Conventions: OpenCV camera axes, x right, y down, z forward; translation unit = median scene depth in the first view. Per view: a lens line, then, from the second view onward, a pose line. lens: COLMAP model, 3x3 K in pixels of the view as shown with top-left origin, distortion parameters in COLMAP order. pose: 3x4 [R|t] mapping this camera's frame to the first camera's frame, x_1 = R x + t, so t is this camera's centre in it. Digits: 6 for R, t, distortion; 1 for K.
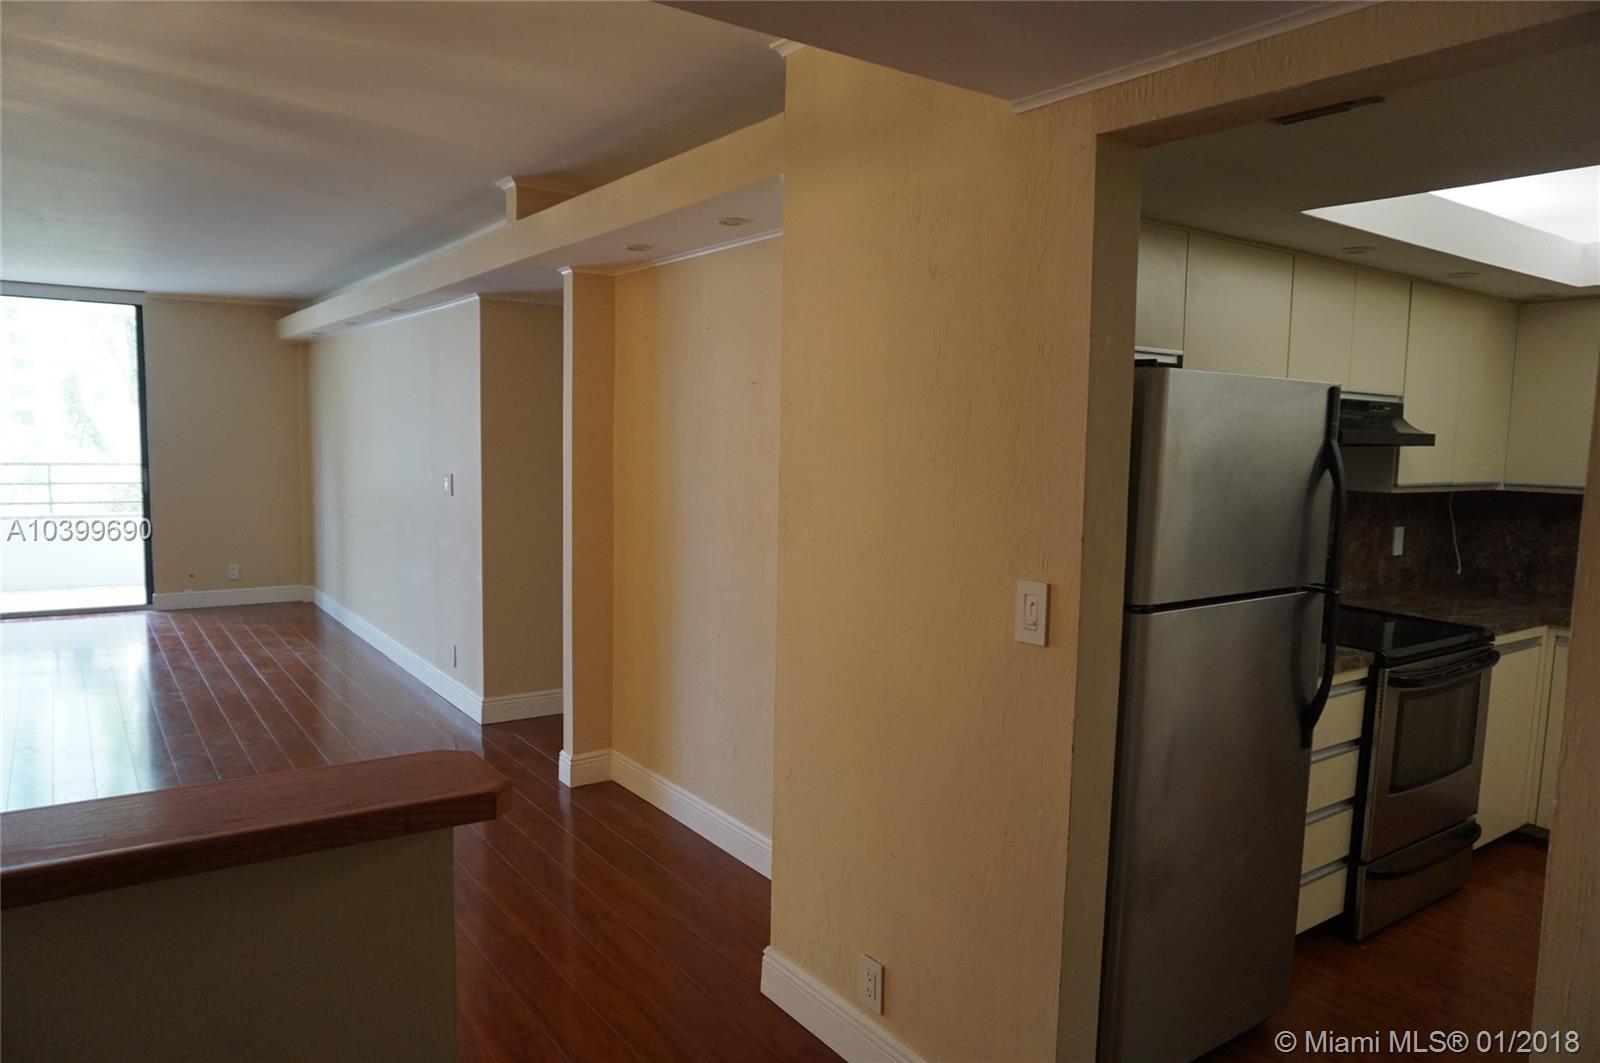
lens RADIAL K [[1043.9, 0, 791.0], [0, 1043.9, 539.4], [0, 0, 1]] dist [-0.039473, 0.031254]
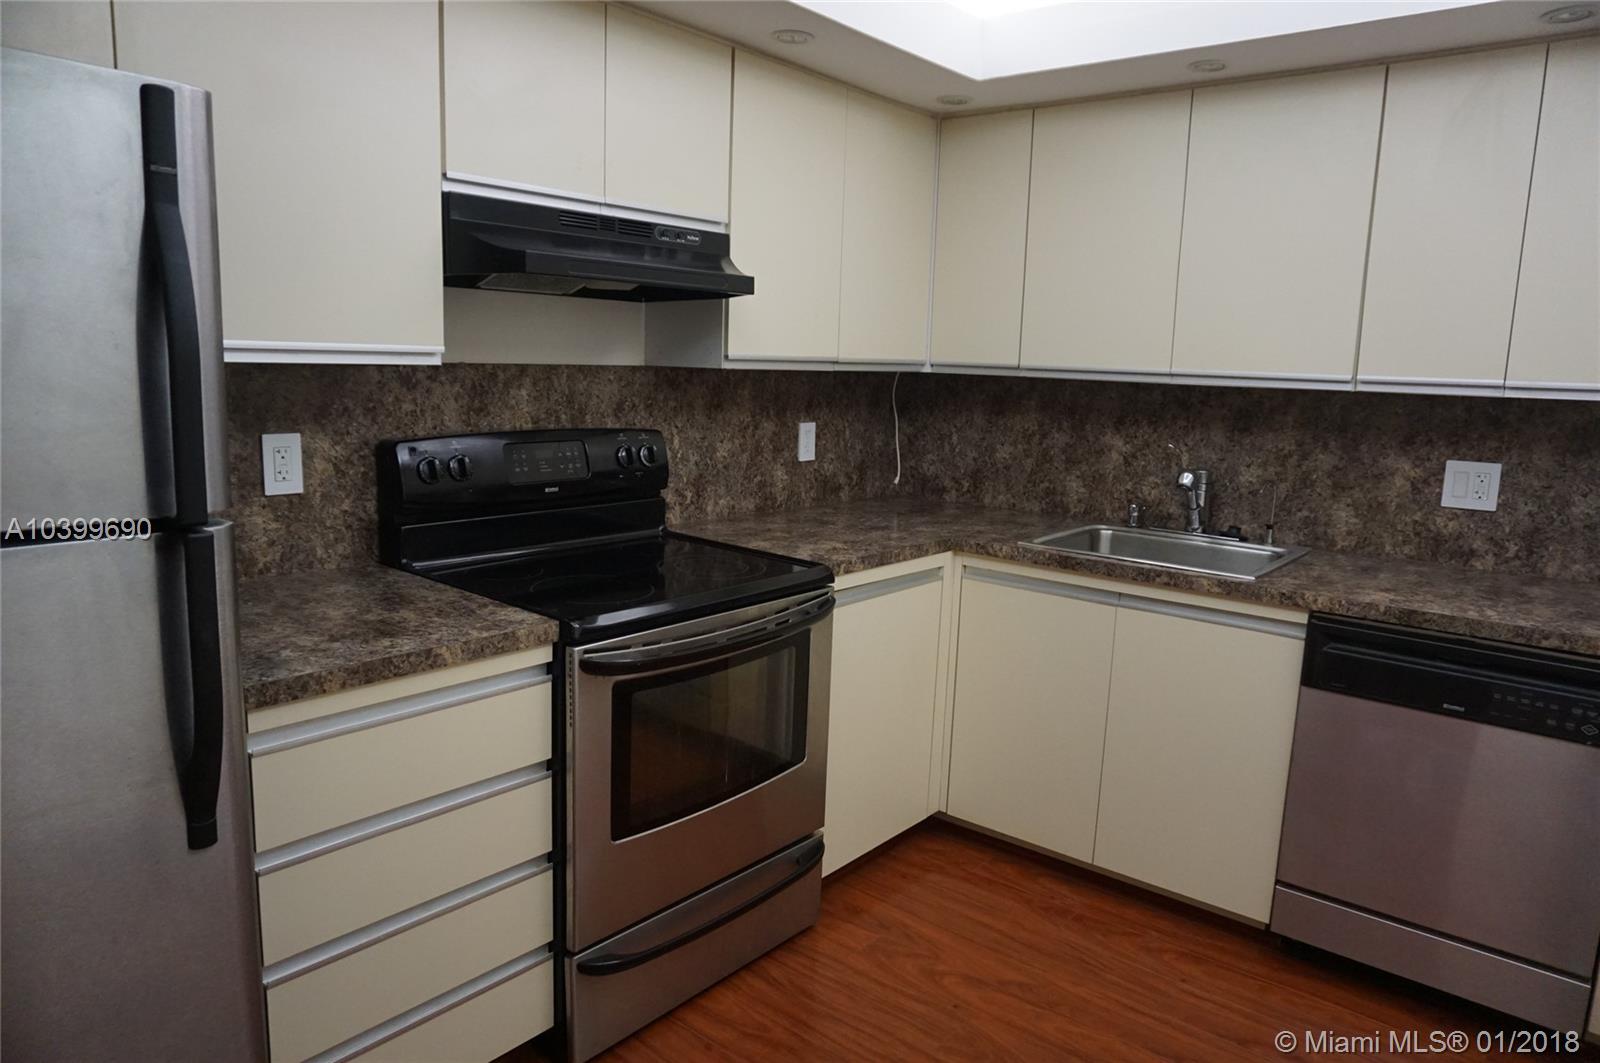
lens RADIAL K [[1078.9, 0, 800.0], [0, 1078.9, 531.5], [0, 0, 1]] dist [-0.041343, 0.044868]
pose [[0.963214, -0.034825, 0.266470, 0.442285], [0.016197, 0.997288, 0.071790, 0.012241], [-0.268247, -0.064833, 0.961166, 0.299298]]
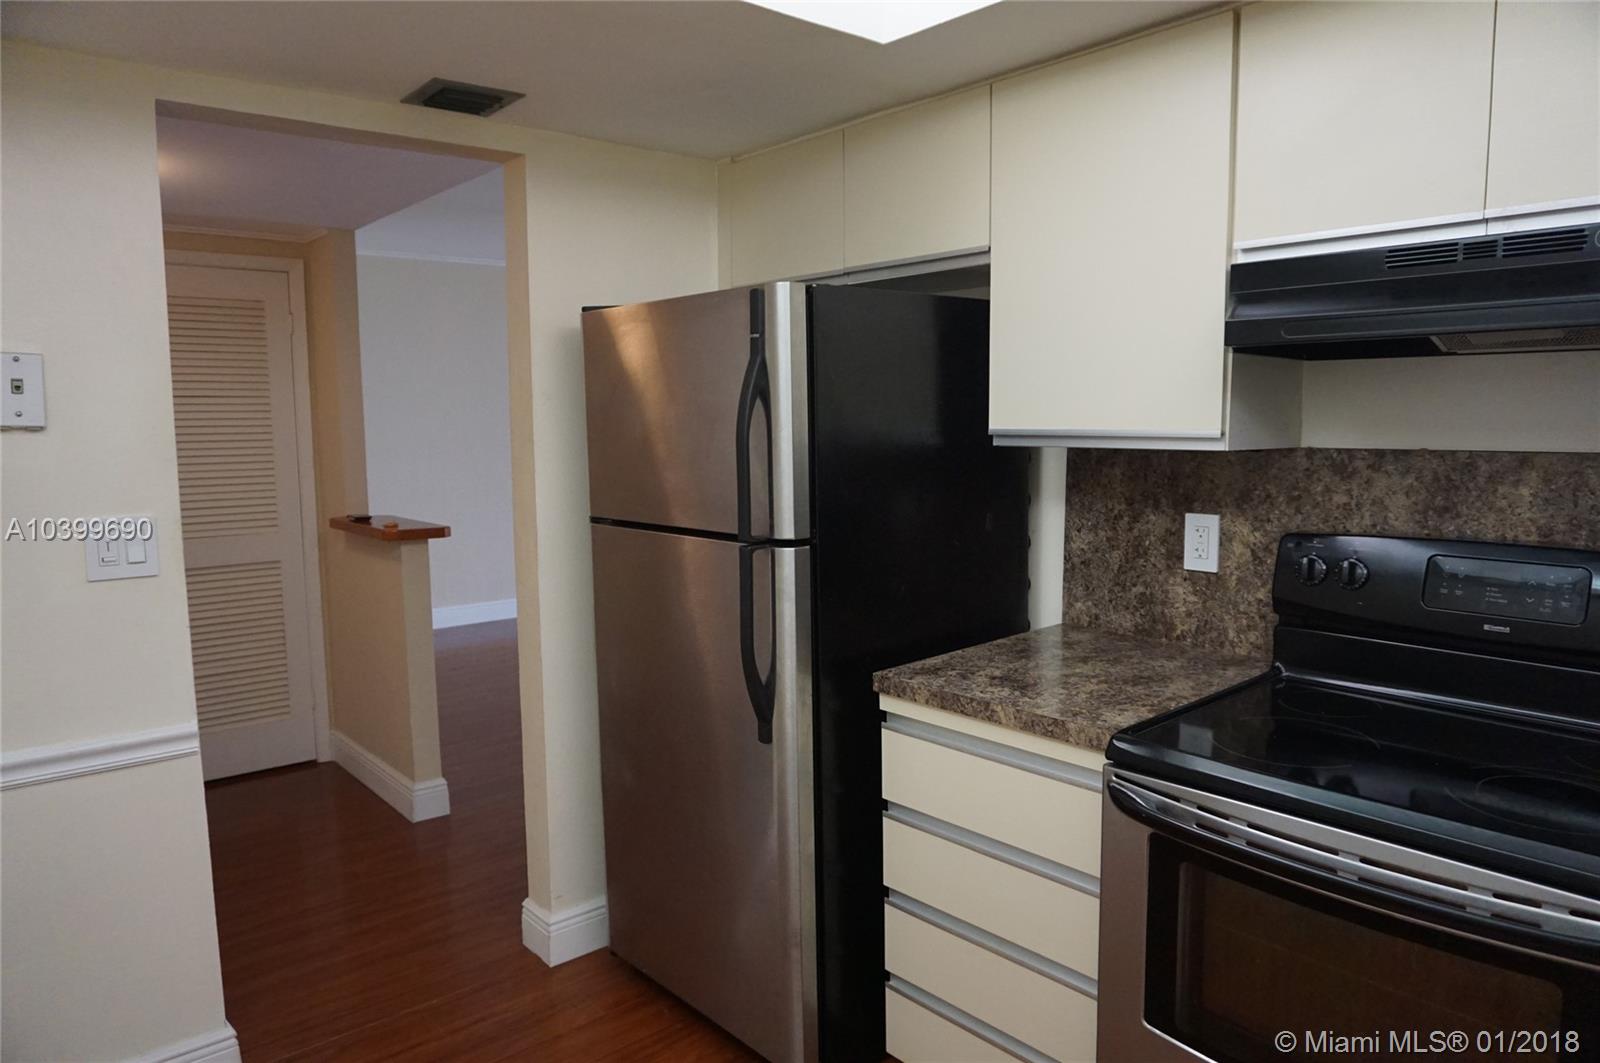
lens RADIAL K [[1078.9, 0, 800.0], [0, 1078.9, 531.5], [0, 0, 1]] dist [-0.041343, 0.044868]
pose [[0.105169, 0.085724, -0.990753, 0.908465], [-0.089296, 0.993067, 0.076445, -0.019479], [0.990437, 0.080431, 0.112095, 0.632949]]
